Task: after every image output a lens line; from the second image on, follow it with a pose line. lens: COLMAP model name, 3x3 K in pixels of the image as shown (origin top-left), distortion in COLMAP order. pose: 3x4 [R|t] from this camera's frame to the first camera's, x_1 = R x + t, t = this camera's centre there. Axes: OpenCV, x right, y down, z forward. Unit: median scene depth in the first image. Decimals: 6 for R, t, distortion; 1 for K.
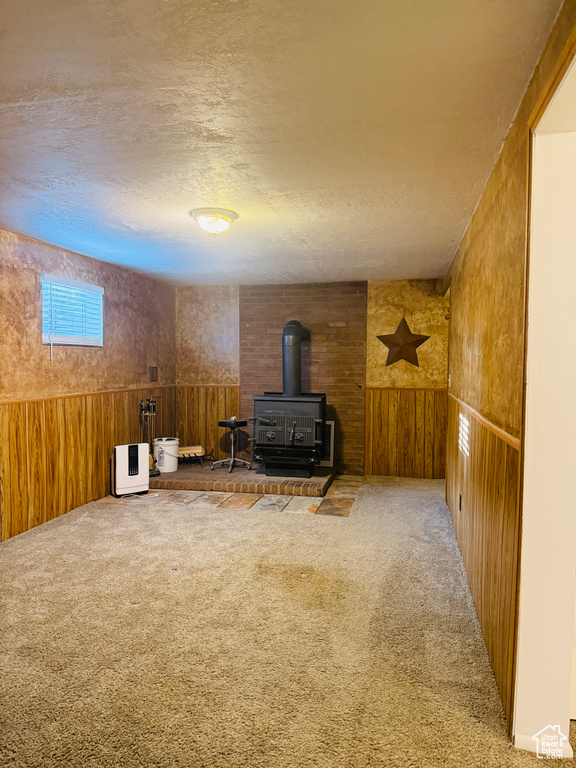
lens RADIAL K [[540.5, 0, 290.2], [0, 540.5, 387.9], [0, 0, 1]] dist [0.042101, -0.046986]
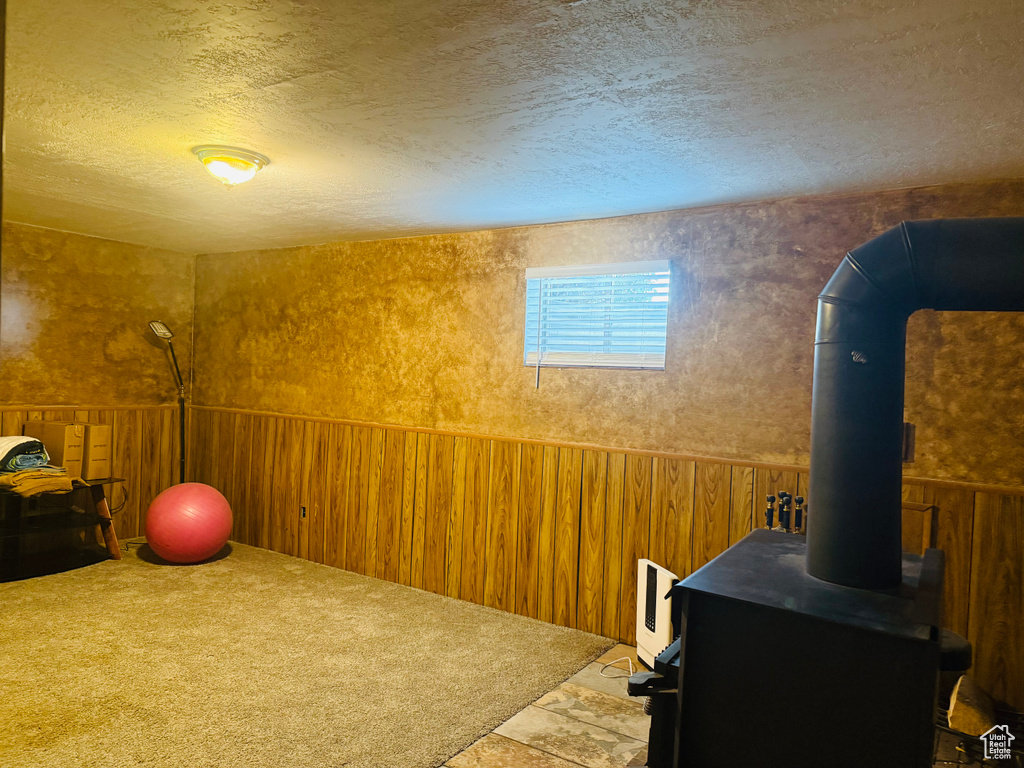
lens RADIAL K [[720.6, 0, 516.7], [0, 720.6, 381.0], [0, 0, 1]] dist [0.042101, -0.046986]
pose [[-0.374265, -0.013765, -0.927220, 0.443487], [-0.088175, 0.995888, 0.020807, -0.078638], [0.923120, 0.089545, -0.373940, 1.353488]]
